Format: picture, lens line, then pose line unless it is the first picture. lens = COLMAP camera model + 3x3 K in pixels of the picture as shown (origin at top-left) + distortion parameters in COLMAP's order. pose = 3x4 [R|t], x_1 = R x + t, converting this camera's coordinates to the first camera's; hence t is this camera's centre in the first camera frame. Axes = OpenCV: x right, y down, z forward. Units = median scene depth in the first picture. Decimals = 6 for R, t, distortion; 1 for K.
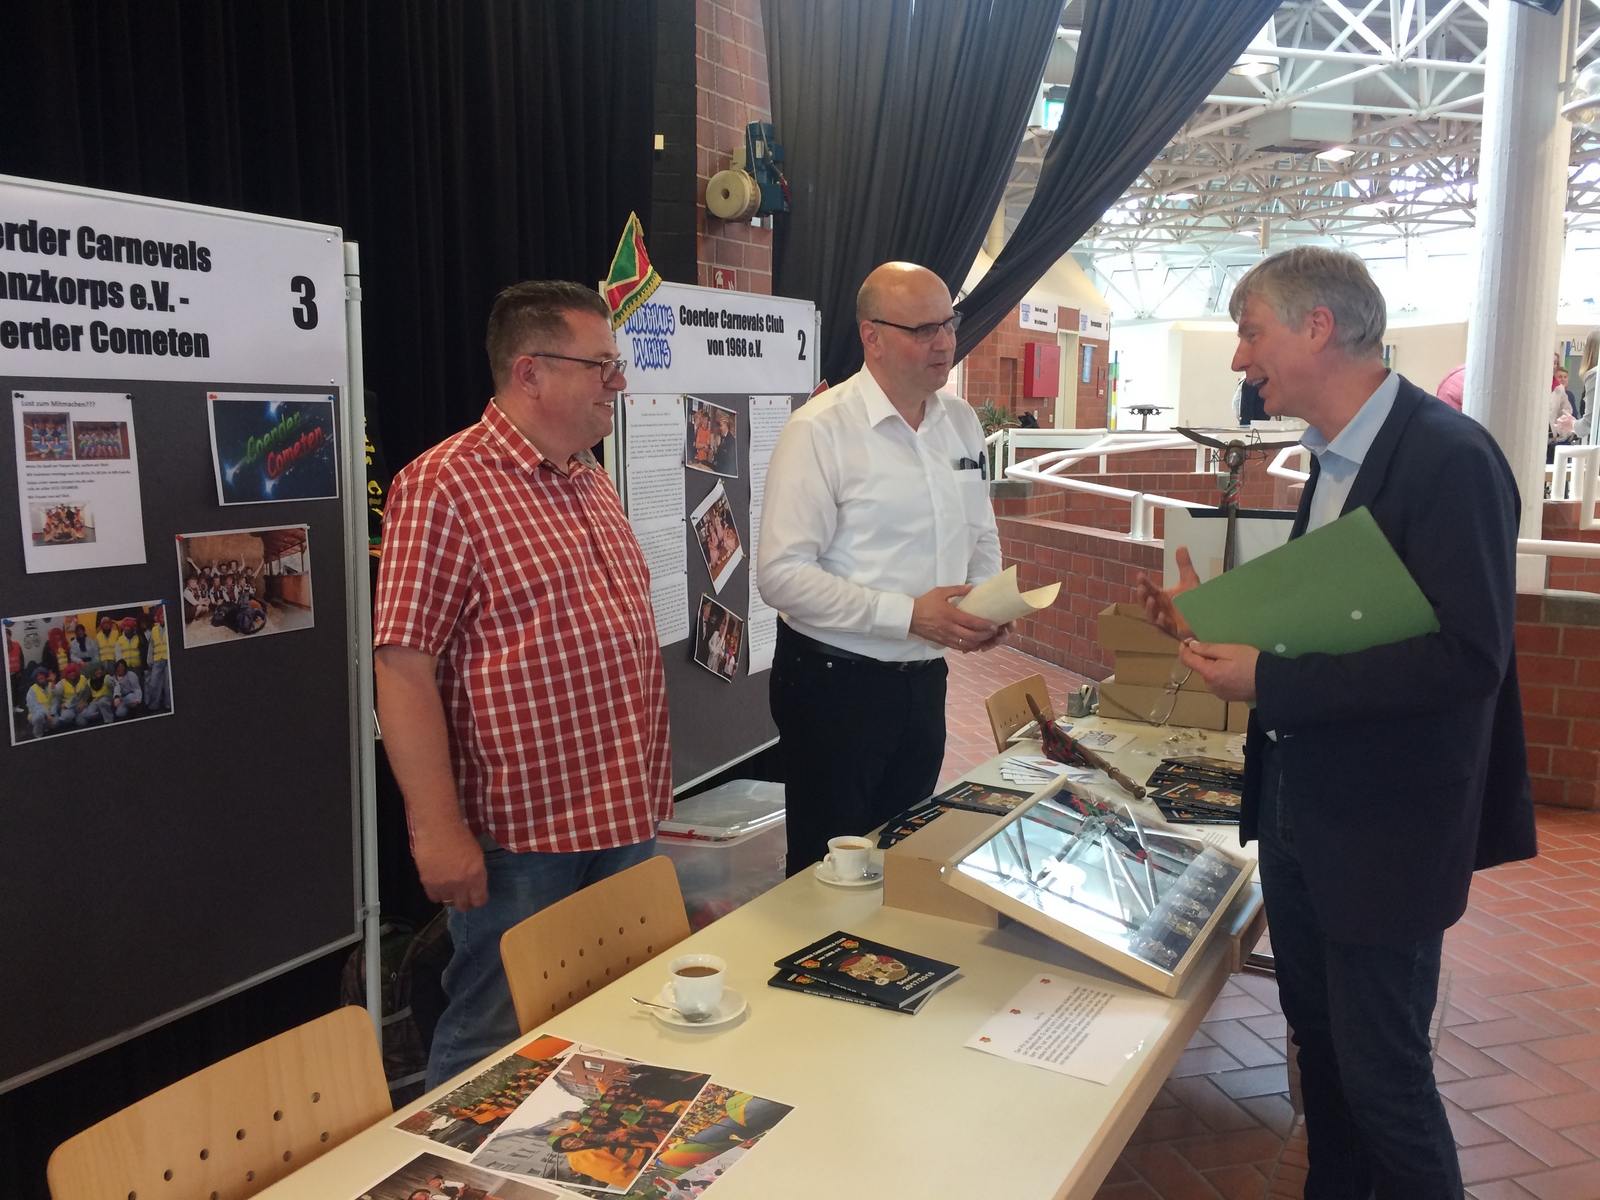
lens RADIAL K [[1366.6, 0, 790.9], [0, 1366.6, 592.1], [0, 0, 1]] dist [0.085457, -0.125454]
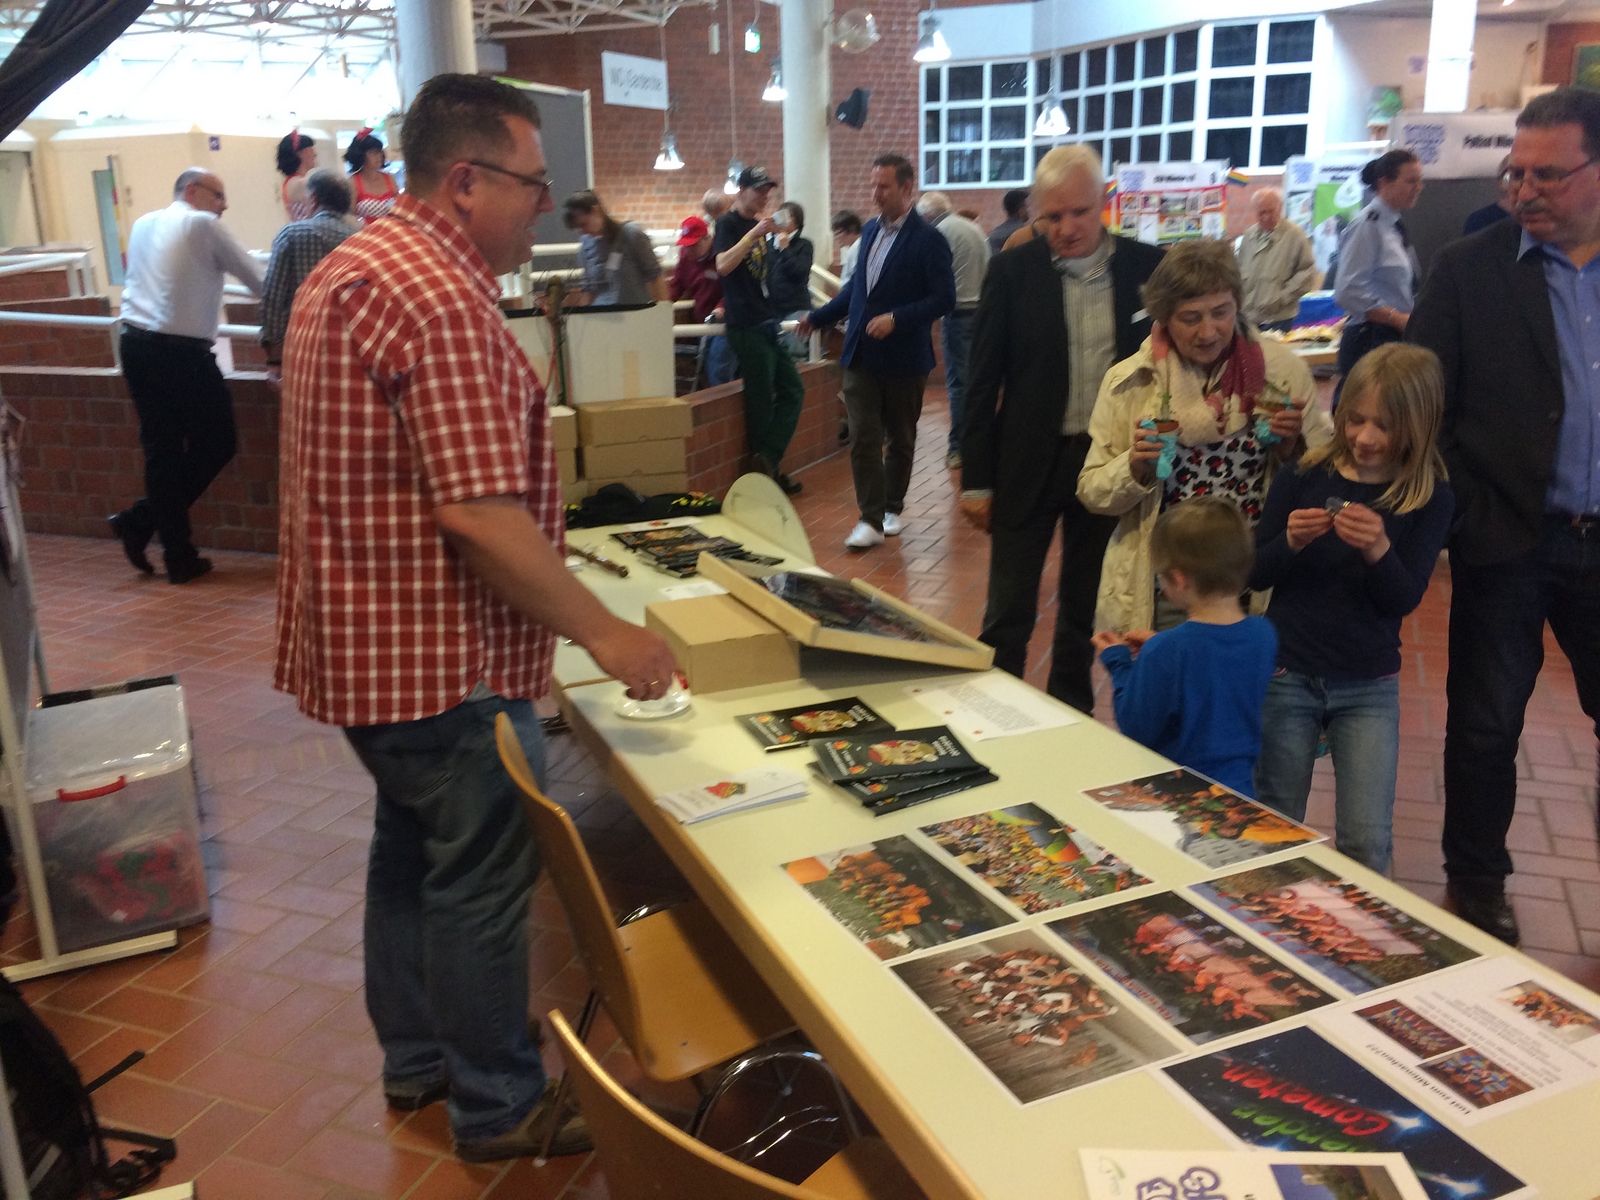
lens RADIAL K [[1366.6, 0, 790.9], [0, 1366.6, 592.1], [0, 0, 1]] dist [0.085457, -0.125454]
pose [[0.602955, -0.234270, 0.762603, -0.206578], [0.136159, 0.972106, 0.190974, -0.011155], [-0.786070, -0.011314, 0.618034, 0.092527]]
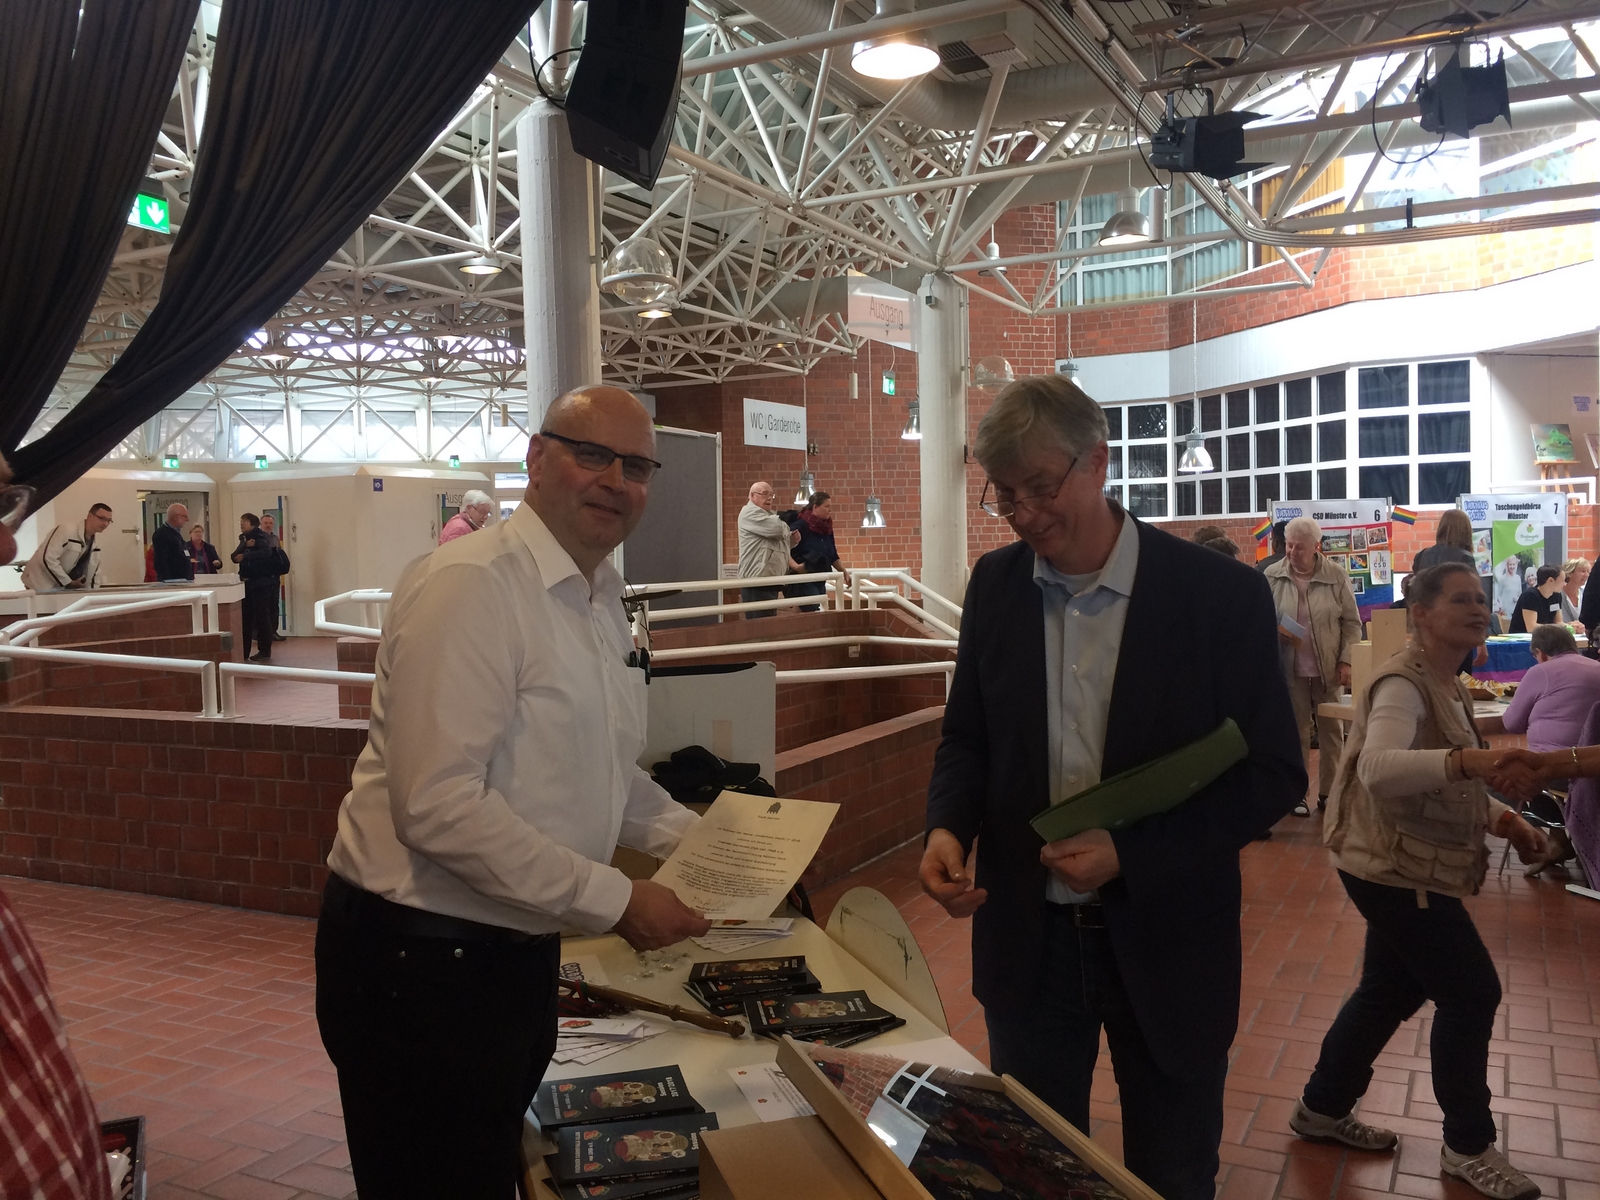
lens RADIAL K [[1366.6, 0, 790.9], [0, 1366.6, 592.1], [0, 0, 1]] dist [0.085457, -0.125454]
pose [[0.680366, -0.047242, 0.731348, -0.116739], [0.126270, 0.990553, -0.053482, -0.023206], [-0.721913, 0.128735, 0.679904, 0.155405]]
